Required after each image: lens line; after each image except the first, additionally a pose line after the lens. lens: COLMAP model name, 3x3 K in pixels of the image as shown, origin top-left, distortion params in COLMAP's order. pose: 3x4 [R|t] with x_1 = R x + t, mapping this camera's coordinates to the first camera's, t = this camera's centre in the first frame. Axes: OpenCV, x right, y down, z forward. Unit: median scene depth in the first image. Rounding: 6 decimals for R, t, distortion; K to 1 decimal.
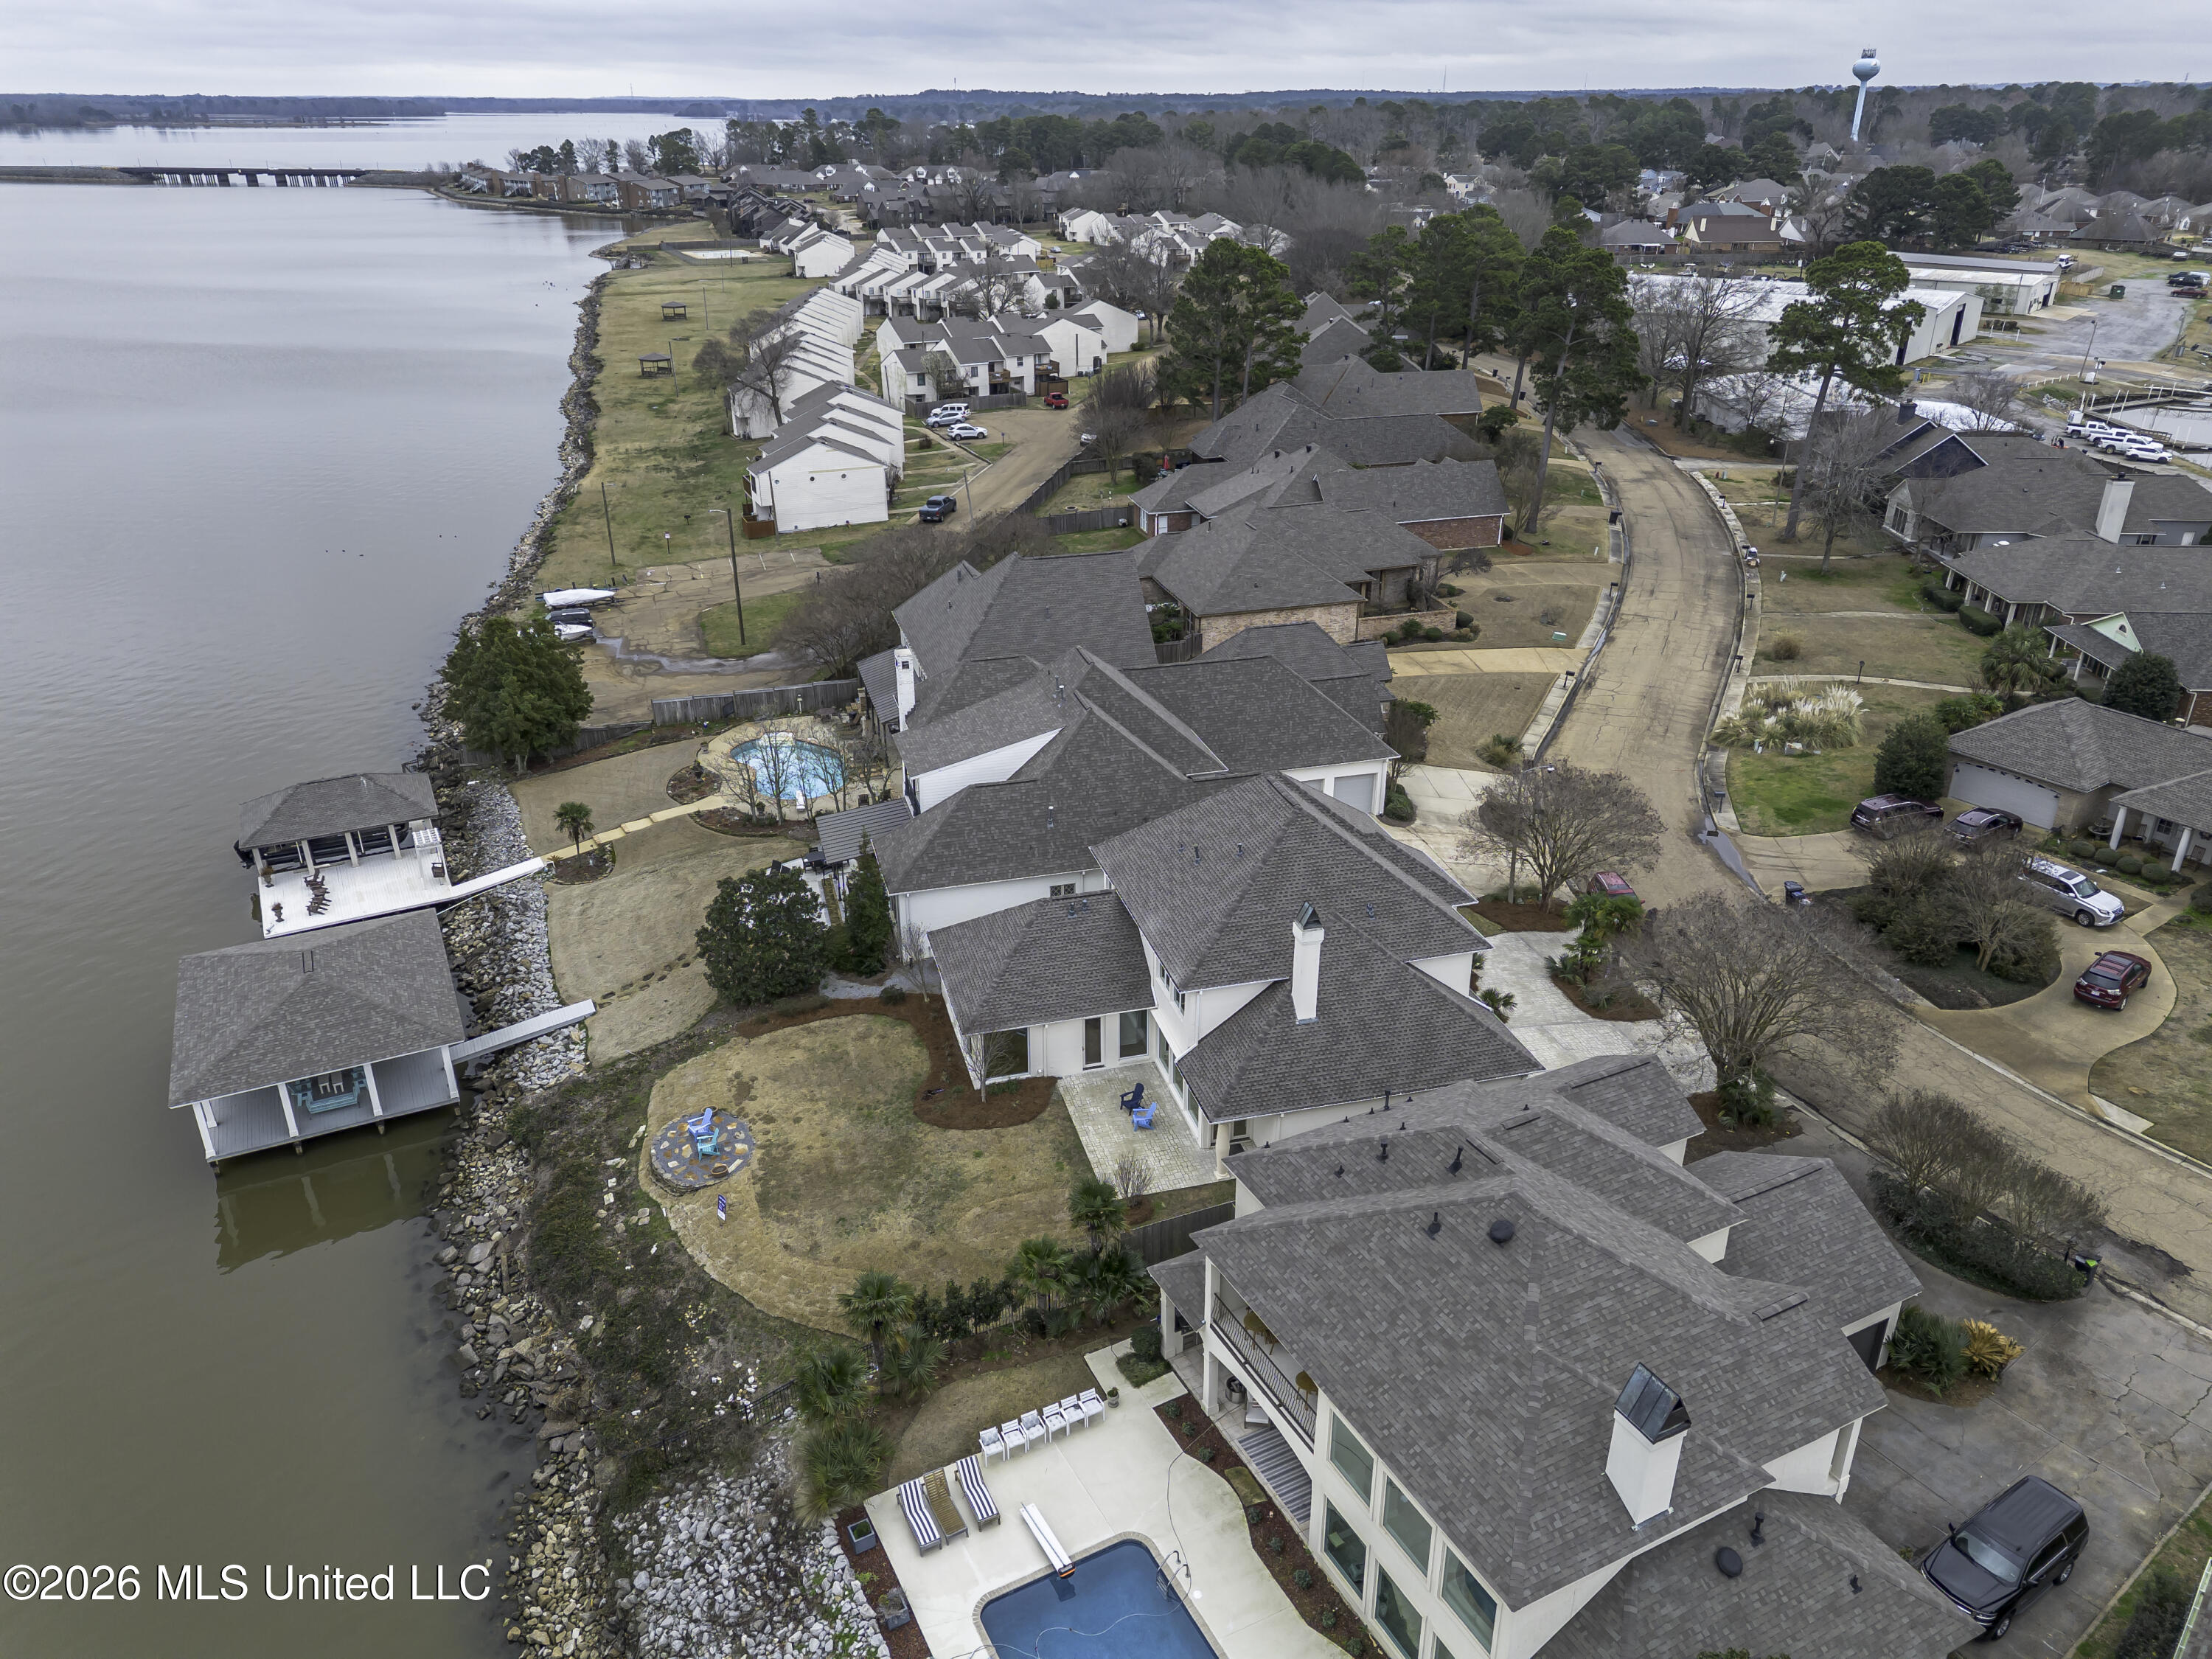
lens RADIAL K [[1565.3, 0, 1105.9], [0, 1565.3, 818.4], [0, 0, 1]] dist [0.064646, -0.040545]
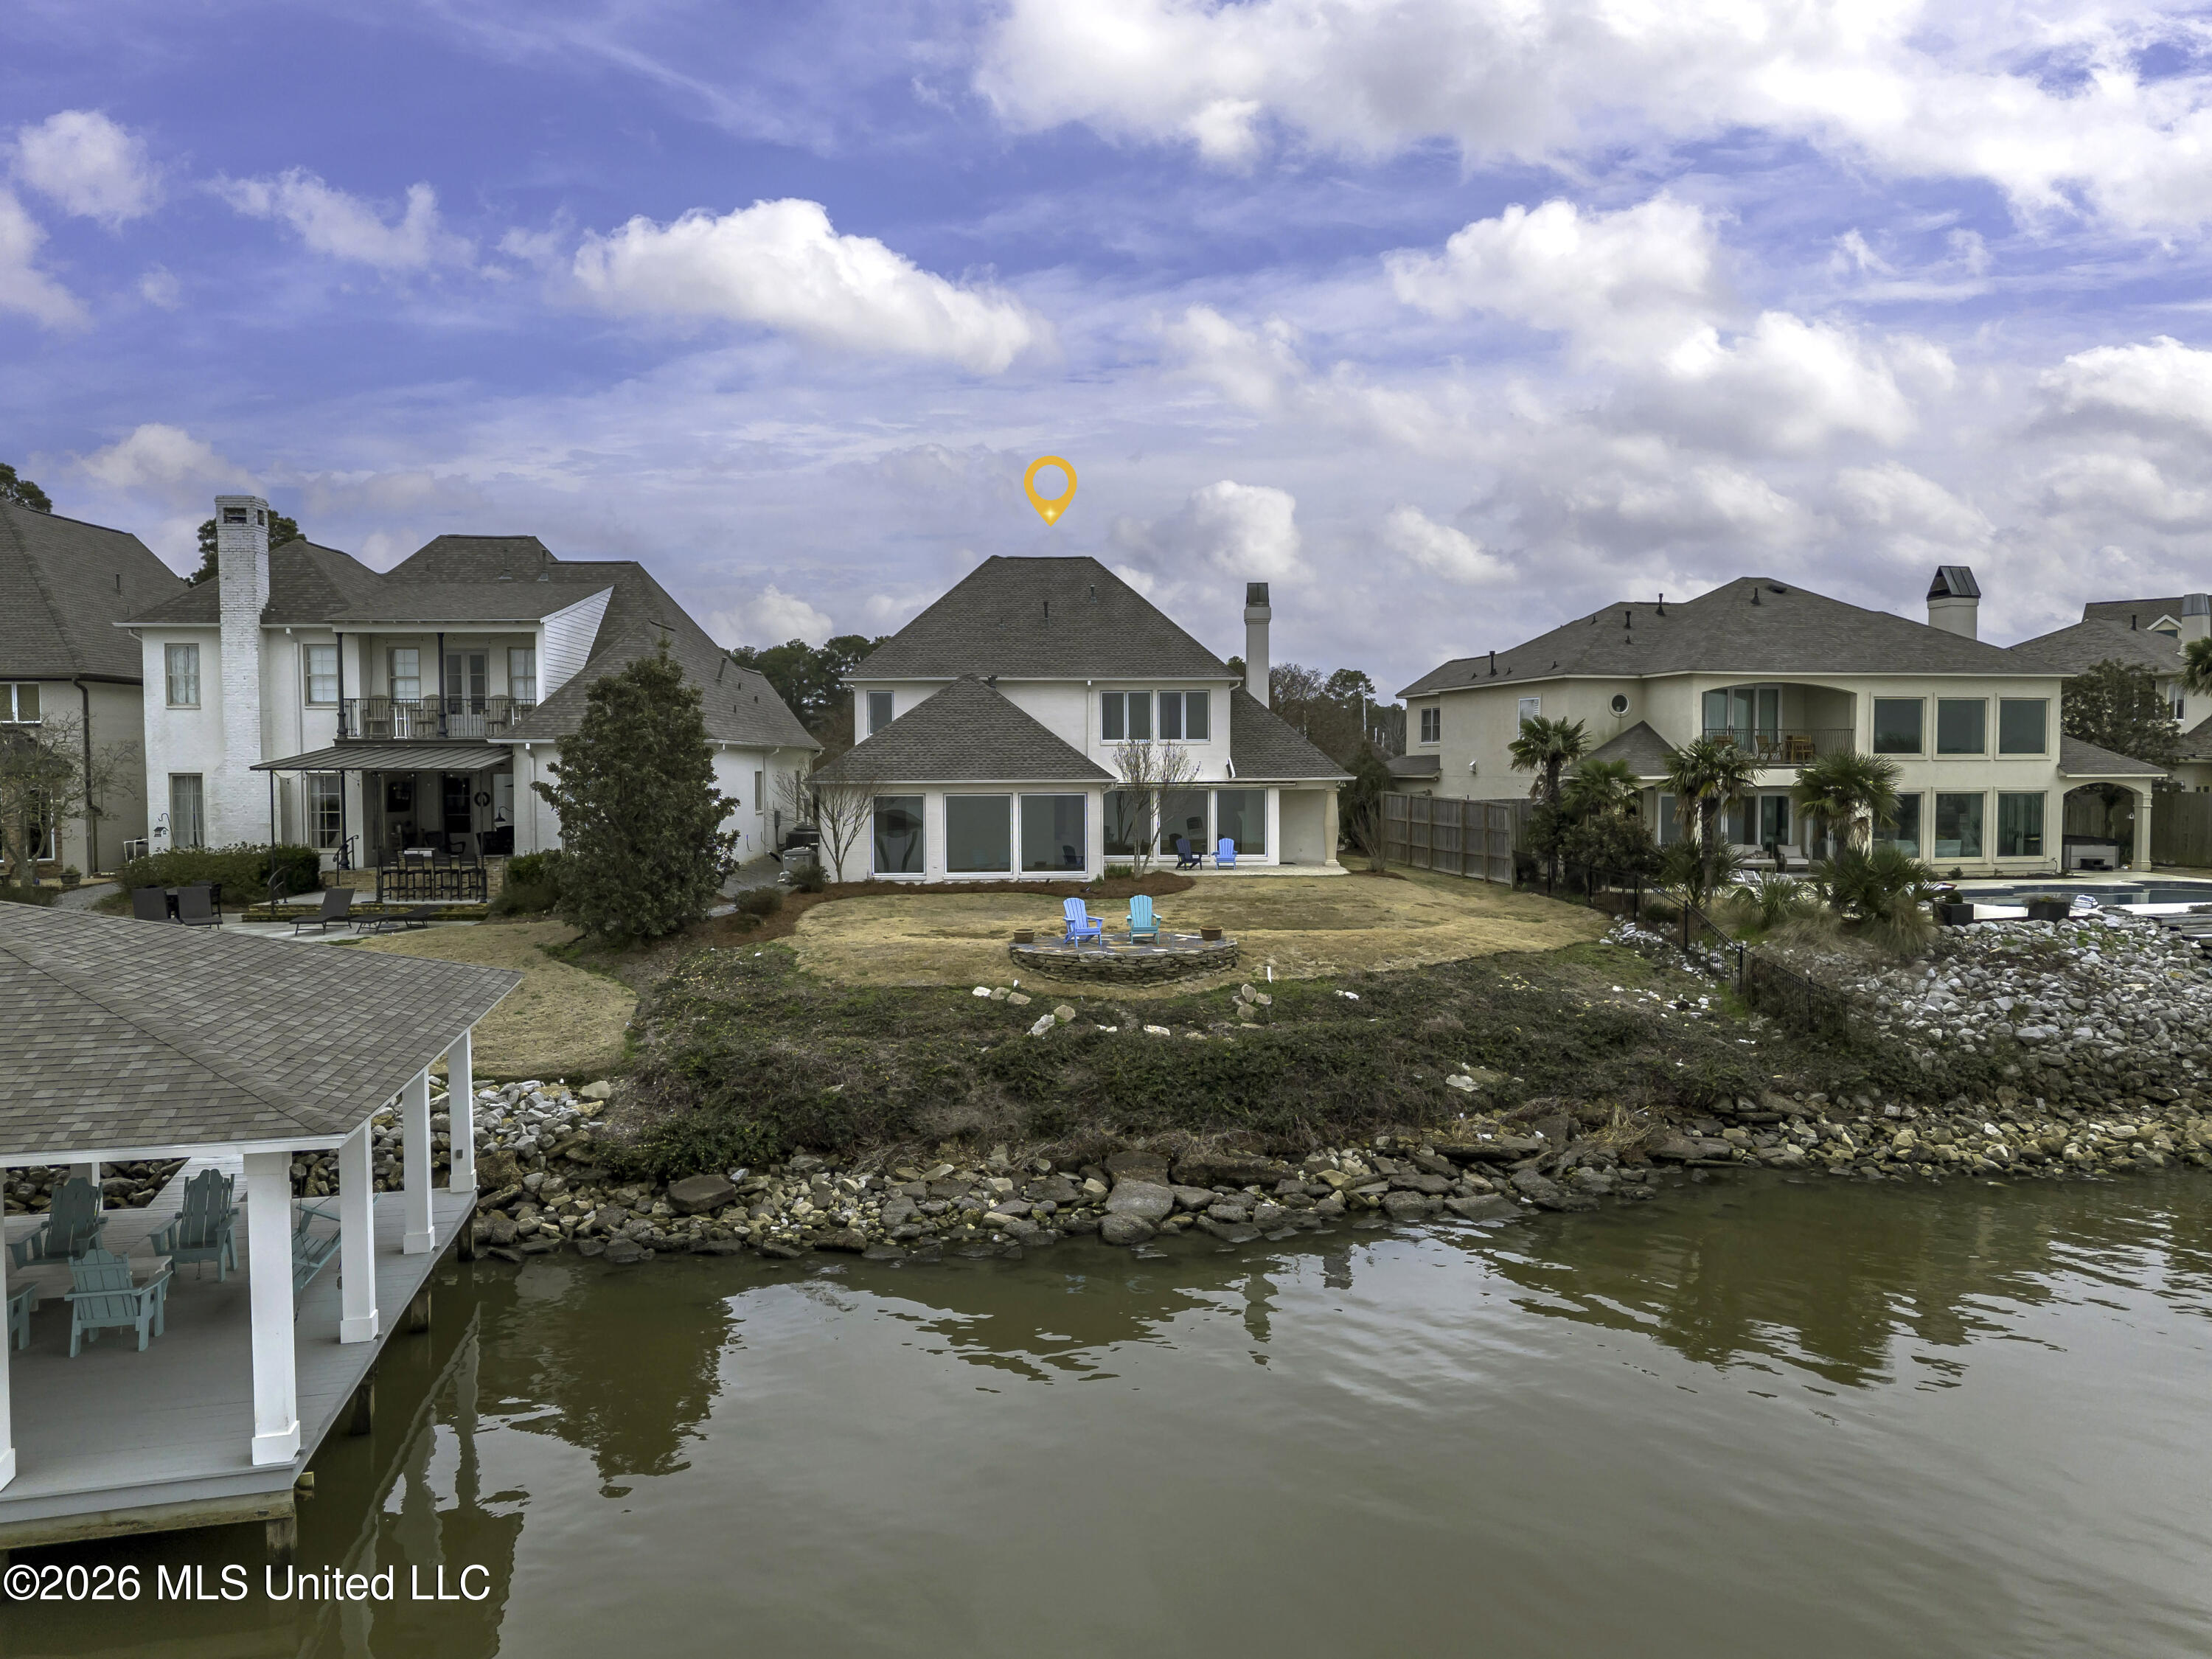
lens RADIAL K [[1555.0, 0, 1106.0], [0, 1555.0, 829.5], [0, 0, 1]] dist [0.078082, -0.089841]
pose [[0.234440, -0.038648, 0.971362, -0.727945], [0.401394, 0.913904, -0.060515, 0.188601], [-0.885393, 0.404086, 0.229769, 0.800447]]
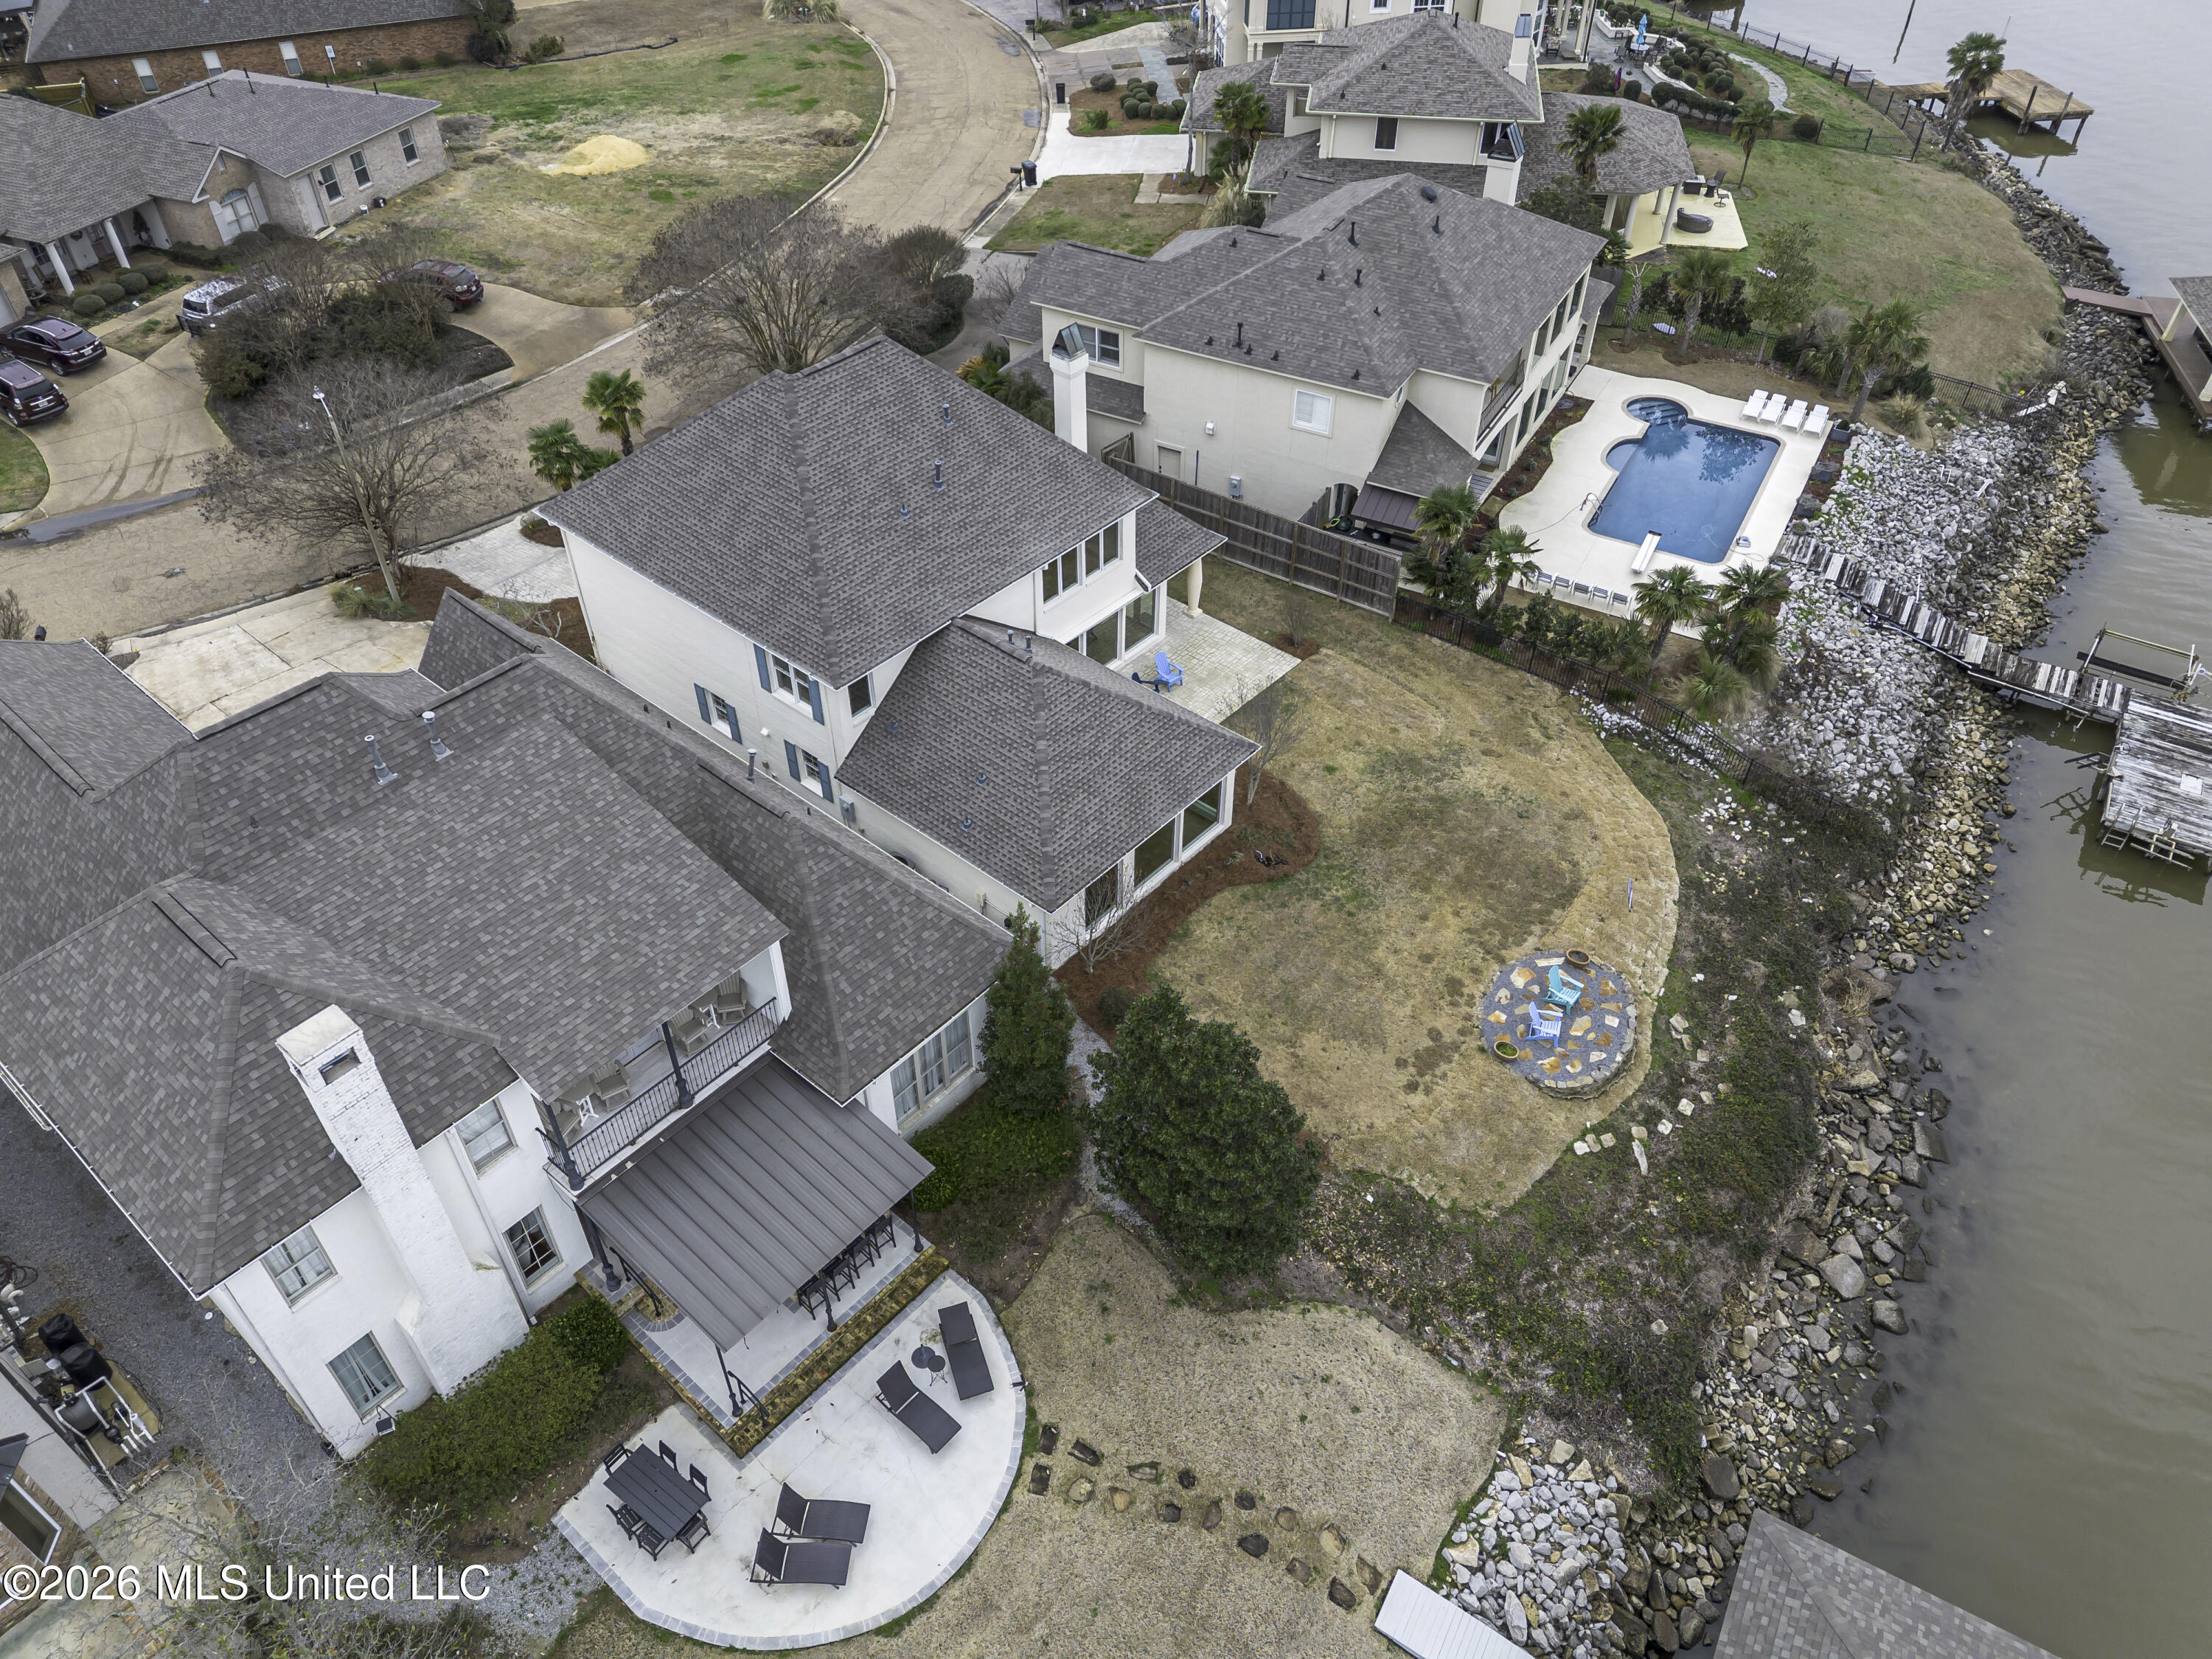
lens RADIAL K [[1553.2, 0, 1106.0], [0, 1553.2, 829.5], [0, 0, 1]] dist [0.077768, -0.073045]
pose [[-0.553370, -0.556942, 0.619352, -0.482214], [0.344765, 0.523737, 0.778997, -0.393749], [-0.758234, 0.644605, -0.097806, 1.076799]]
